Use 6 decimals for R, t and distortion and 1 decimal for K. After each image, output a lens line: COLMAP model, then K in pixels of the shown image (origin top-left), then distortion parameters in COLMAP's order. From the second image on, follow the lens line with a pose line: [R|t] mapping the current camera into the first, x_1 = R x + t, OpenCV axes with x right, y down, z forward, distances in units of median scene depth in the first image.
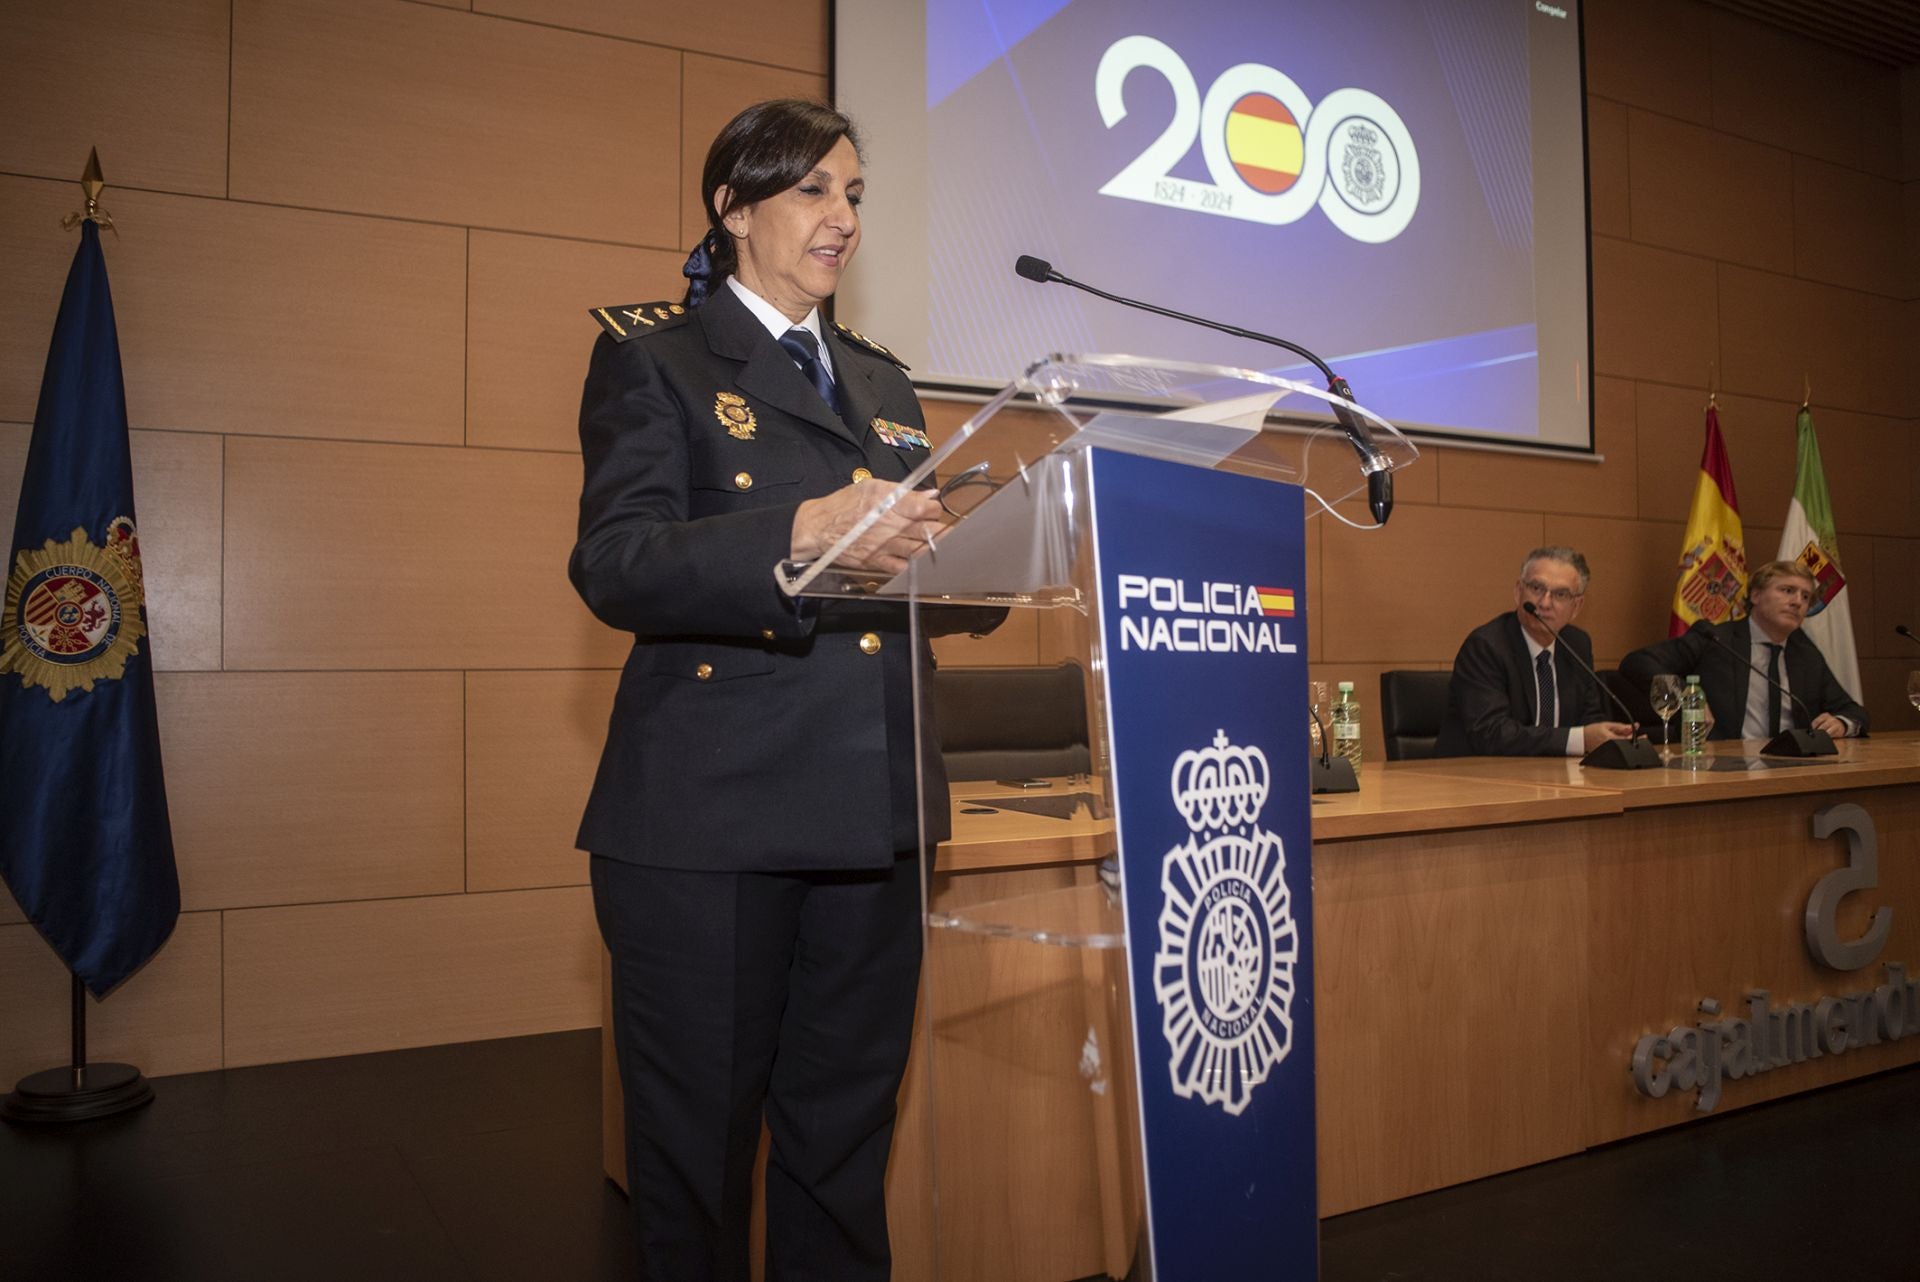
lens RADIAL K [[1544.8, 0, 962.3], [0, 1544.8, 631.8], [0, 0, 1]] dist [-0.116537, 0.094125]
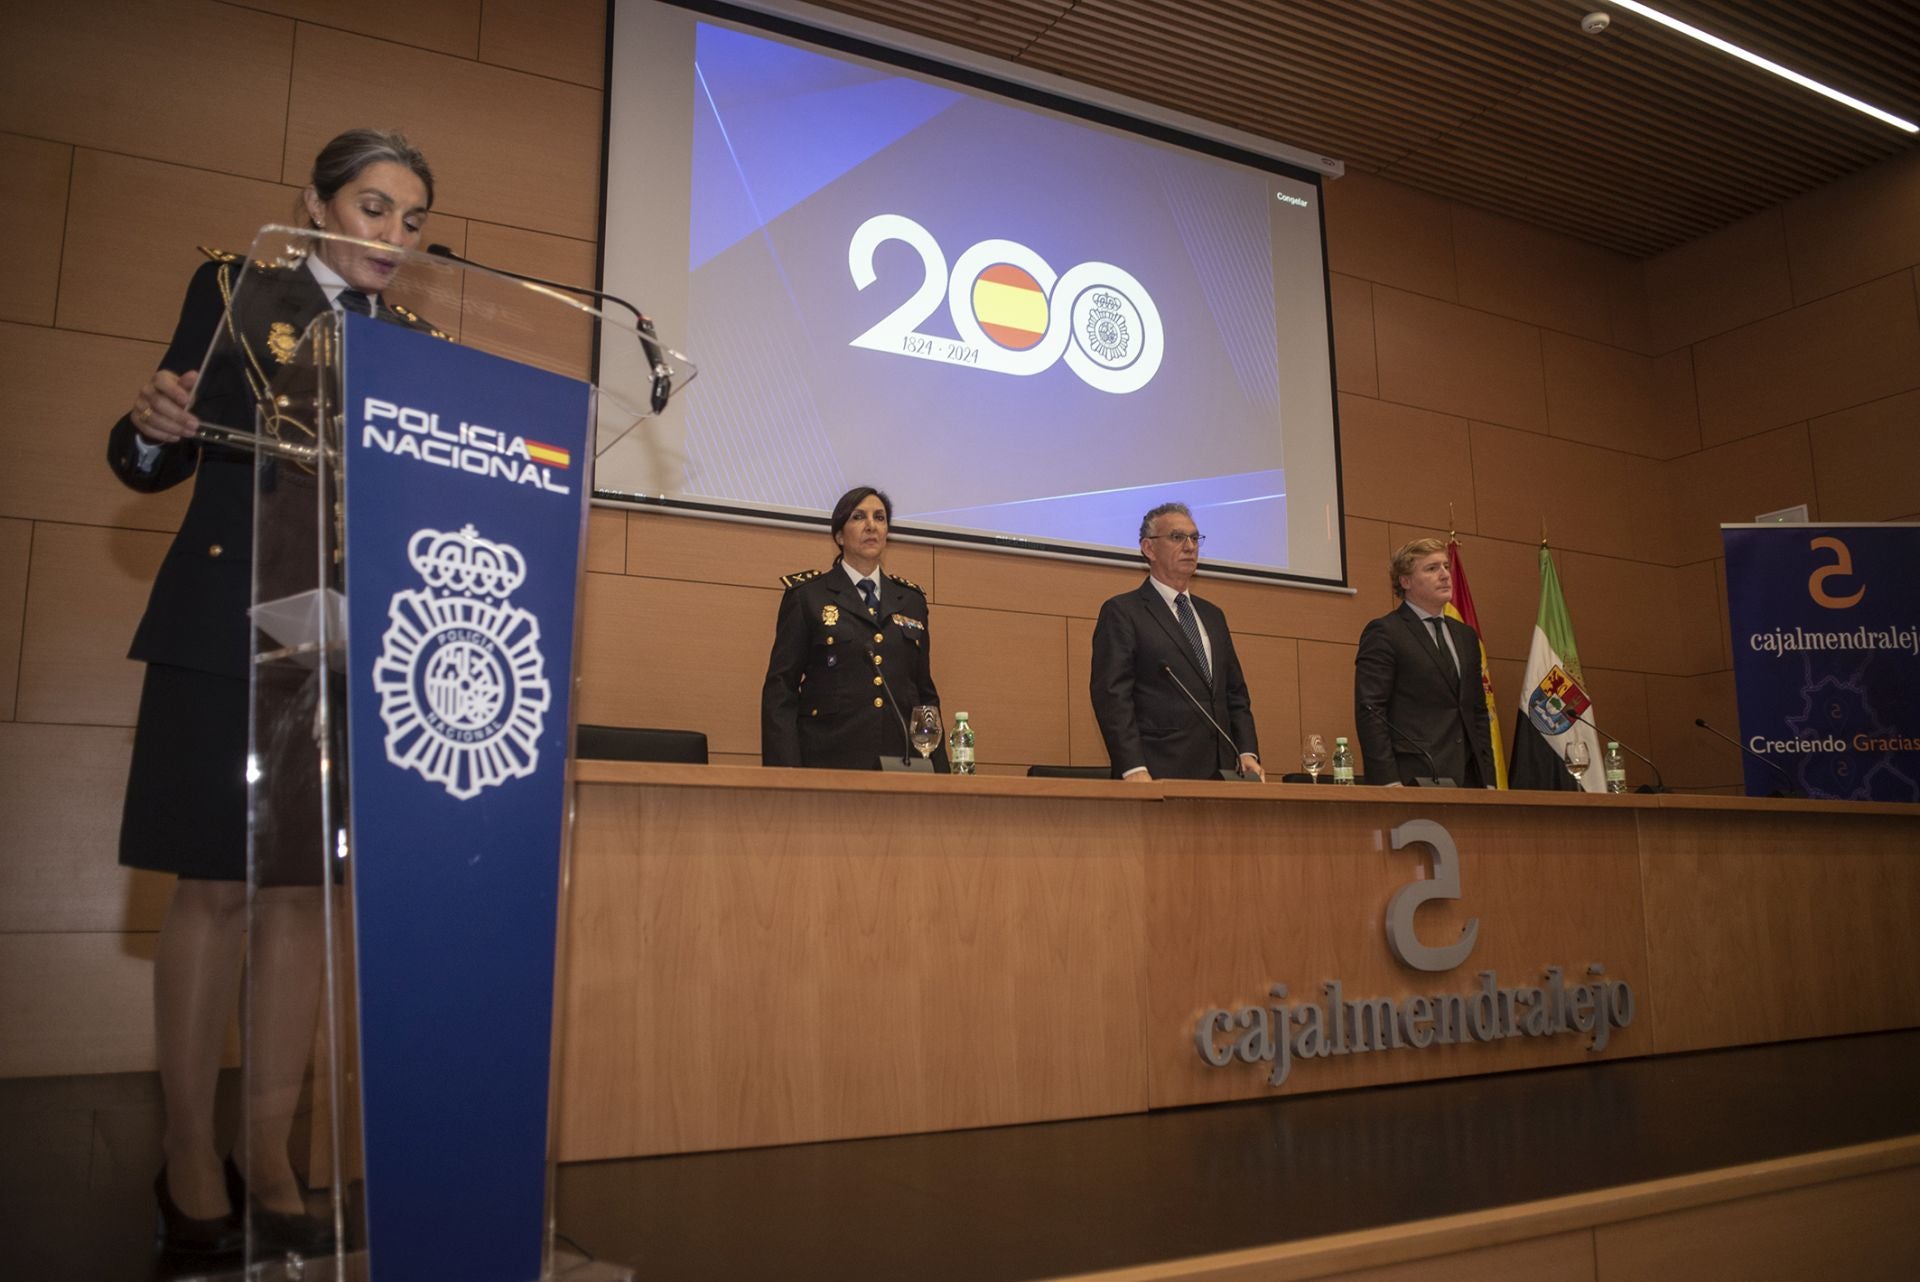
lens RADIAL K [[1538.7, 0, 962.4], [0, 1538.7, 627.8], [0, 0, 1]] dist [-0.121893, 0.100802]
pose [[0.999980, -0.005894, 0.002449, 0.591593], [0.006209, 0.987142, -0.159727, 0.366917], [-0.001477, 0.159739, 0.987158, -0.336083]]
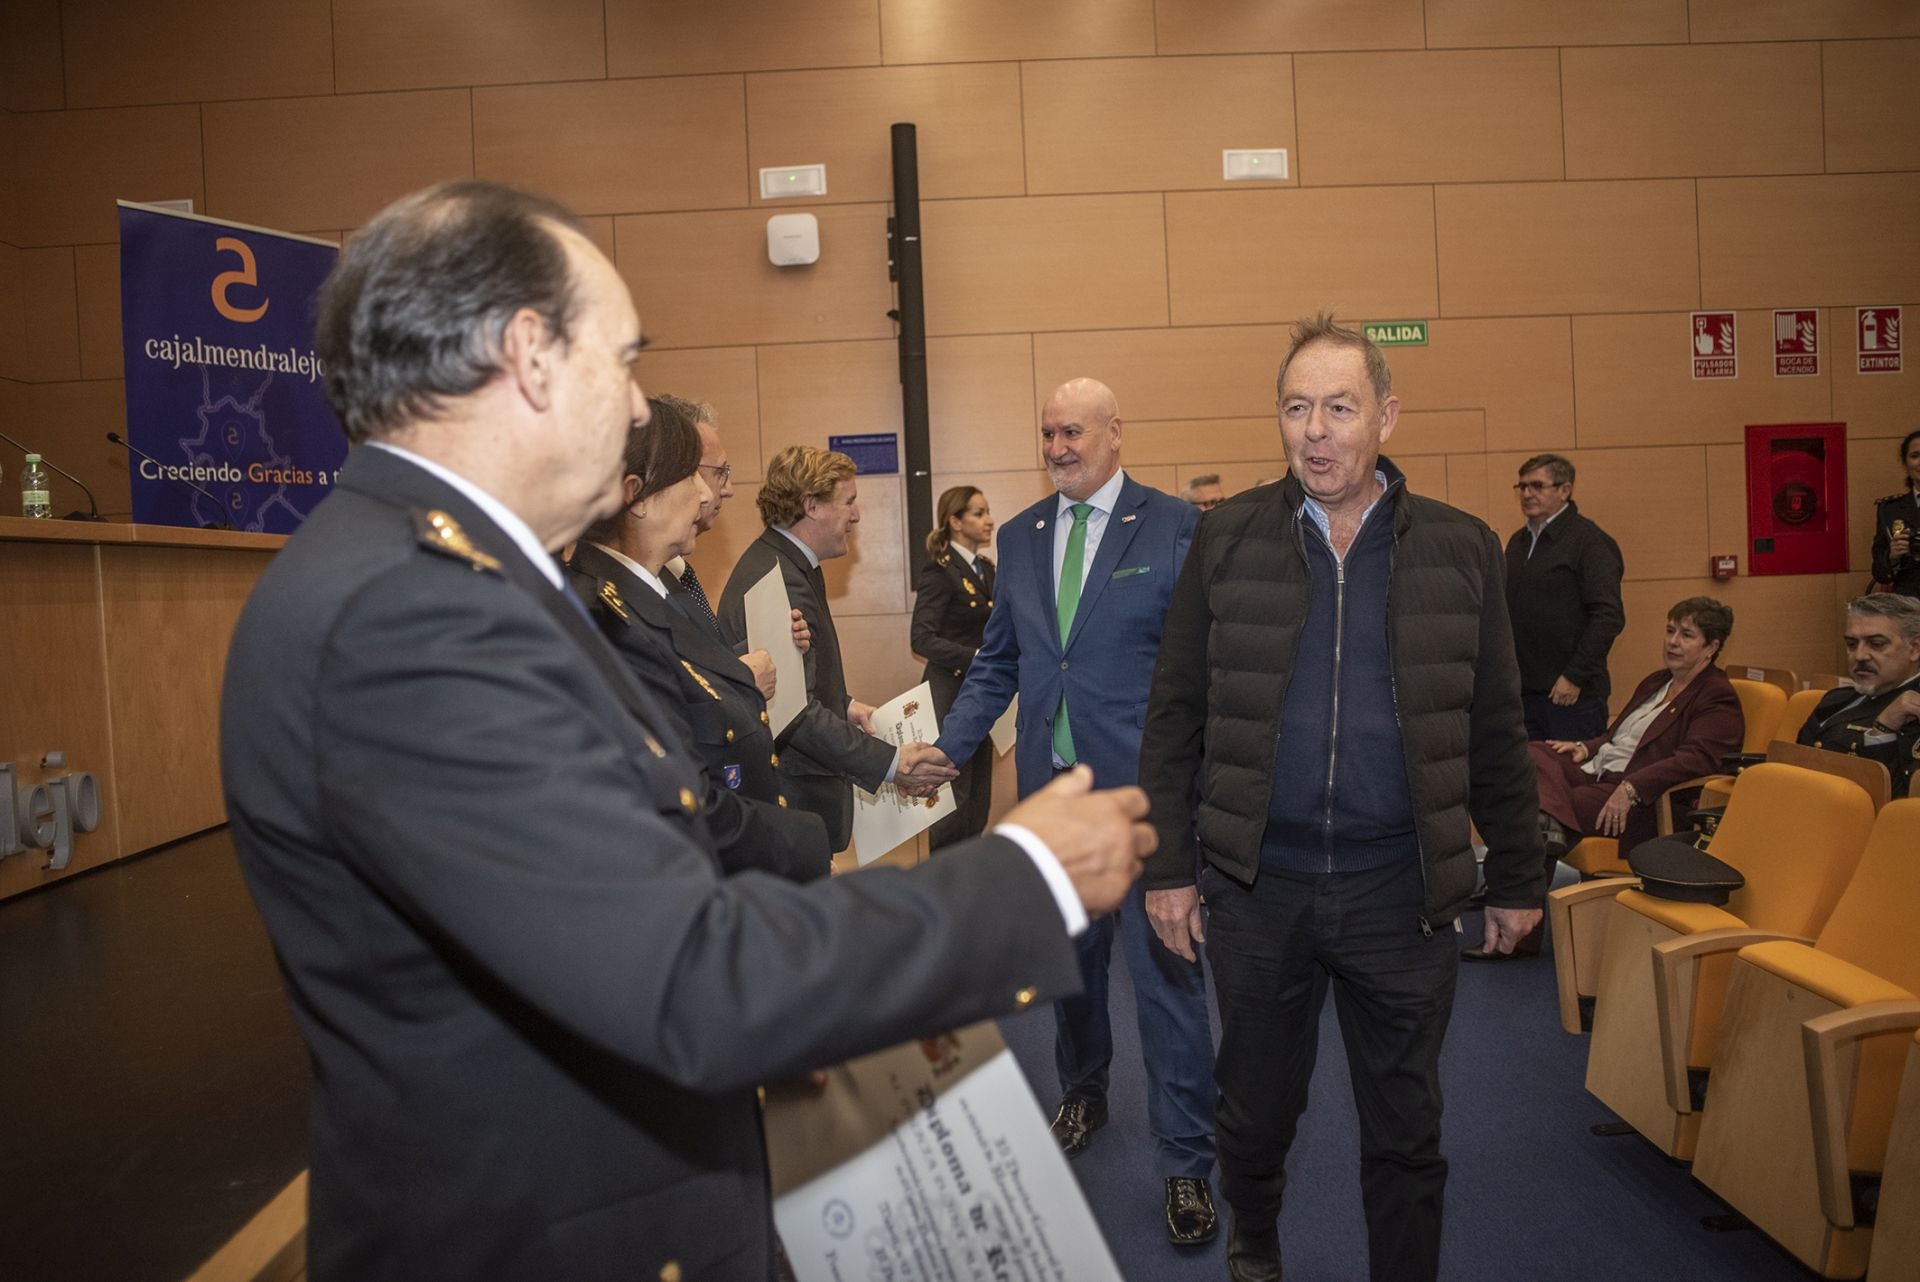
lens RADIAL K [[1540.8, 0, 963.8], [0, 1540.8, 634.4], [0, 0, 1]] dist [-0.123091, 0.102959]
pose [[0.470208, -0.050707, 0.881098, 0.564357], [0.028325, 0.998701, 0.042359, 0.330214], [-0.882101, 0.005040, 0.471034, 0.493426]]
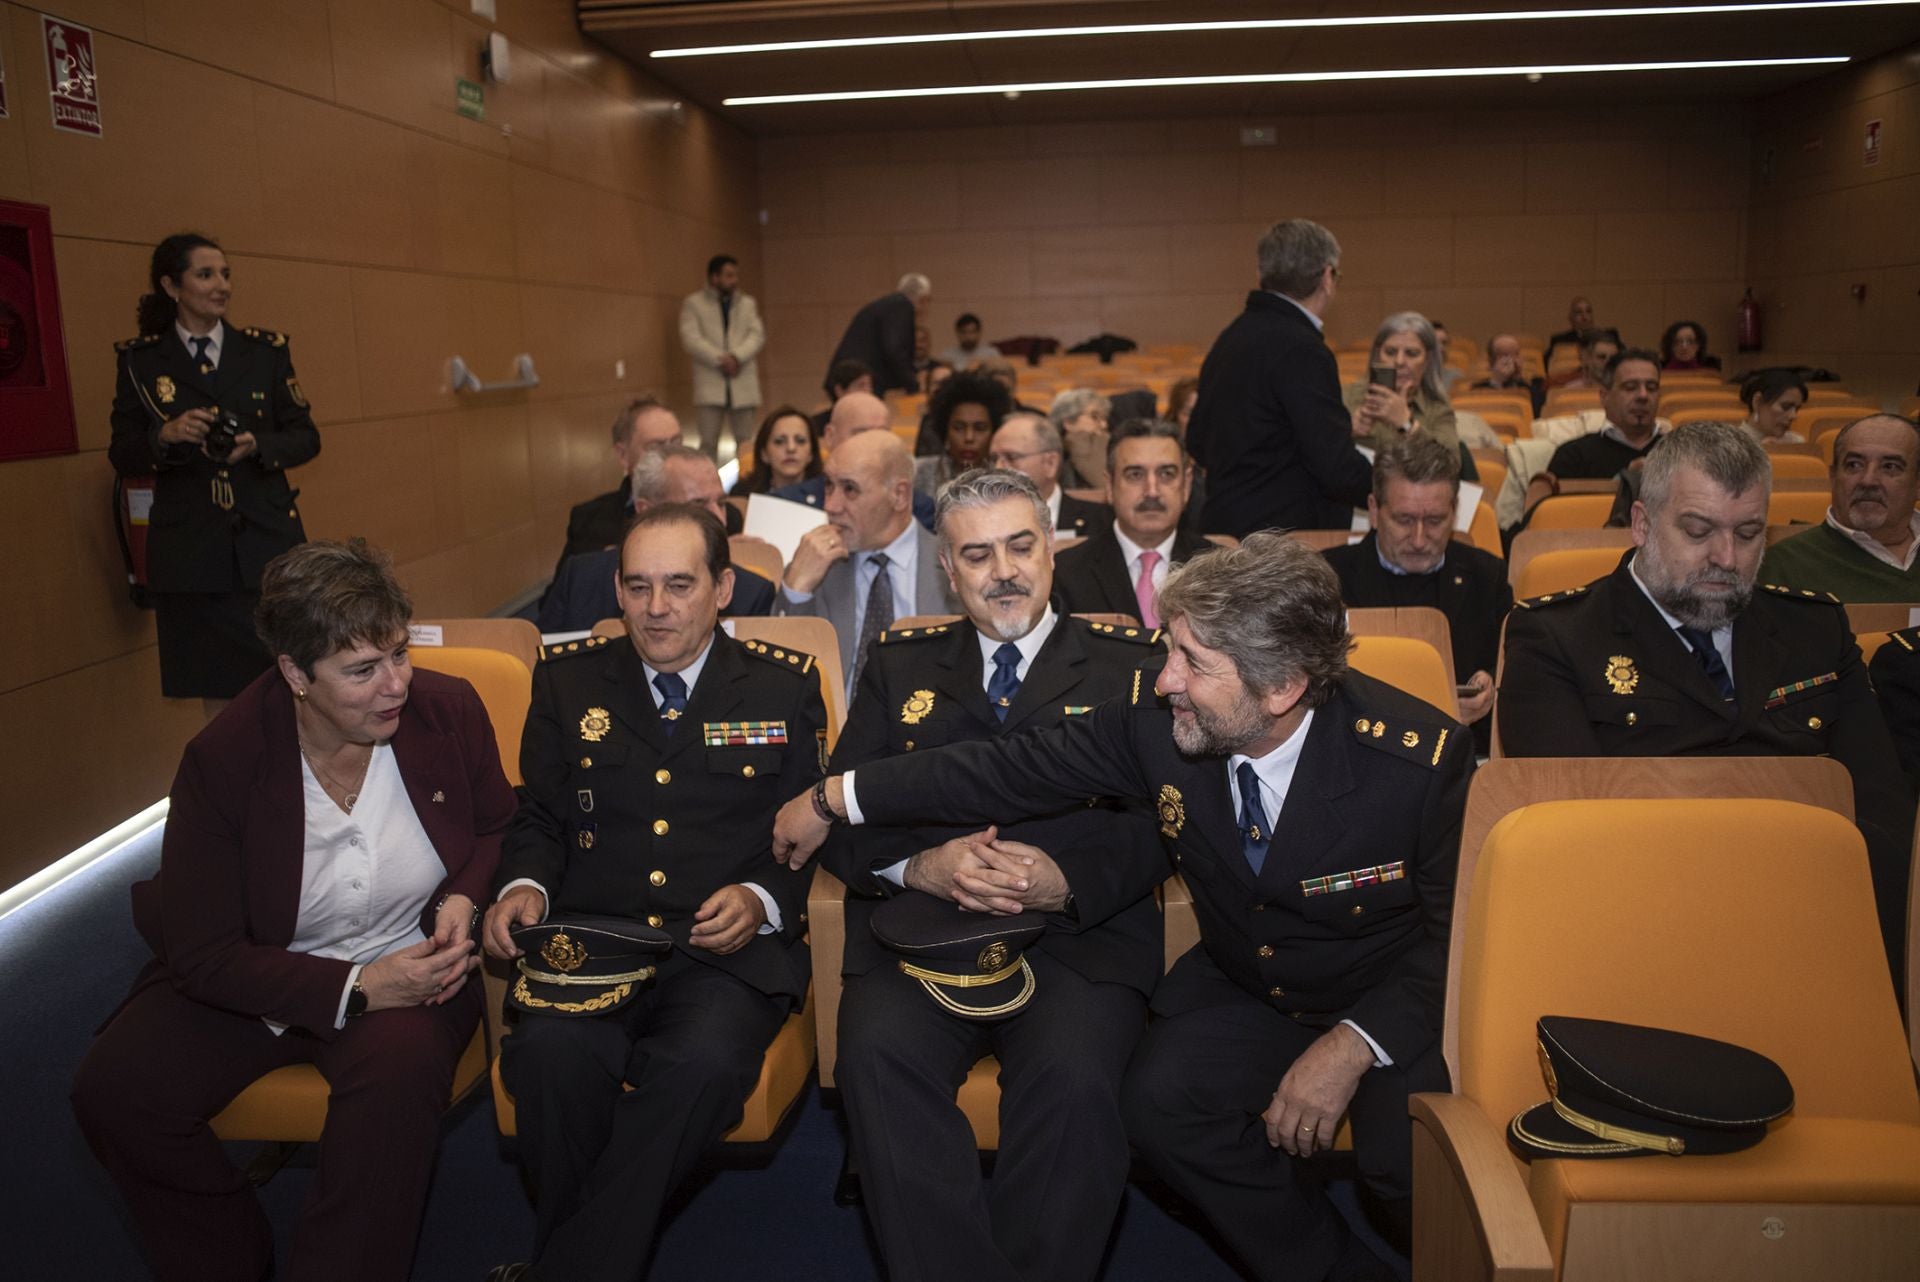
lens RADIAL K [[1524.1, 0, 960.0], [0, 1524.1, 641.0], [0, 0, 1]] dist [-0.113545, 0.076297]
pose [[-0.849461, -0.063493, 0.523818, 3.111082], [0.034122, 0.984046, 0.174613, 0.321444], [-0.526548, 0.166201, -0.833741, 1.817795]]
